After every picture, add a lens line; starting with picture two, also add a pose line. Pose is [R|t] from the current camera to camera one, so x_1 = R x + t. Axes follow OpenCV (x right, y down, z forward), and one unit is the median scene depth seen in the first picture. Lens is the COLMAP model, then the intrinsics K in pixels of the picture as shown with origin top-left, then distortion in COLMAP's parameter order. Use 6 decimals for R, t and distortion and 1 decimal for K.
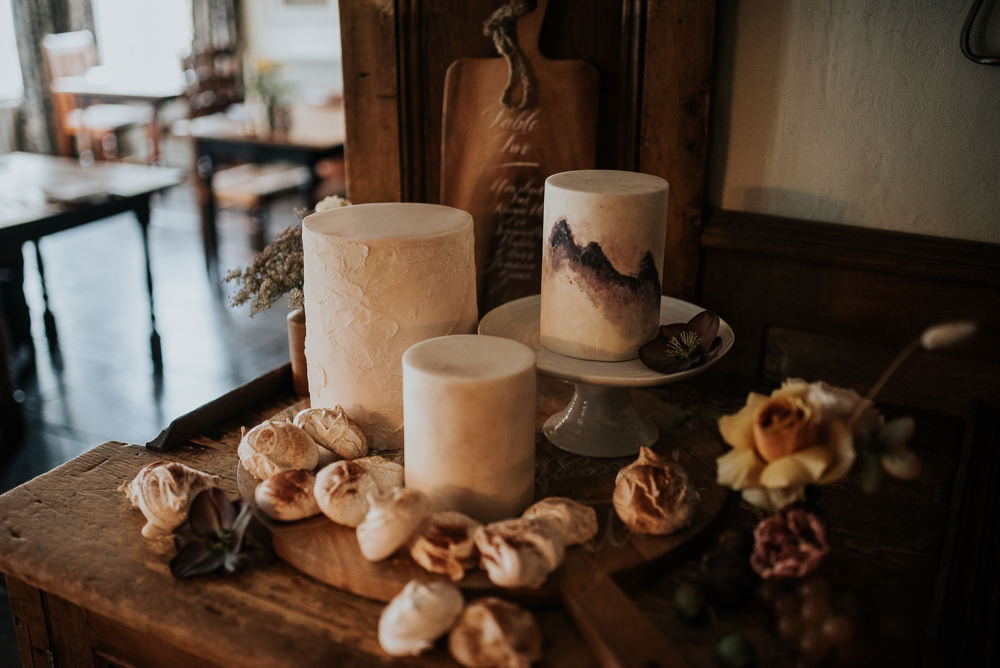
lens RADIAL K [[977.6, 0, 500.0], [0, 977.6, 334.0], [0, 0, 1]] dist [-0.068817, 0.080009]
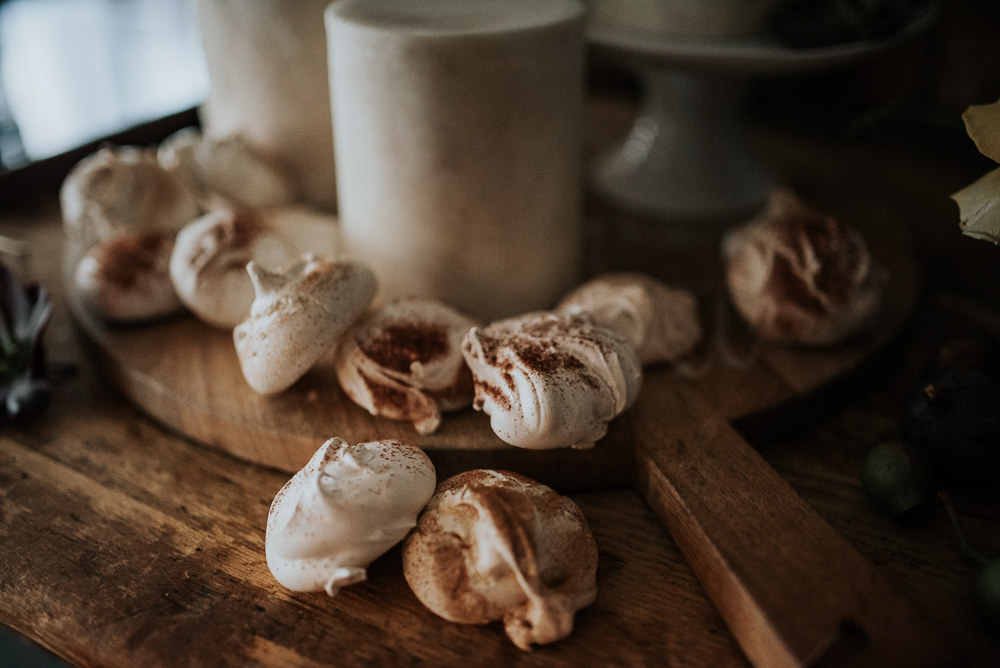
lens RADIAL K [[977.6, 0, 500.0], [0, 977.6, 334.0], [0, 0, 1]] dist [-0.068817, 0.080009]
pose [[0.999168, -0.002084, -0.040724, 0.013009], [0.009444, 0.983365, 0.181393, 0.103845], [0.039668, -0.181627, 0.982567, 0.479712]]
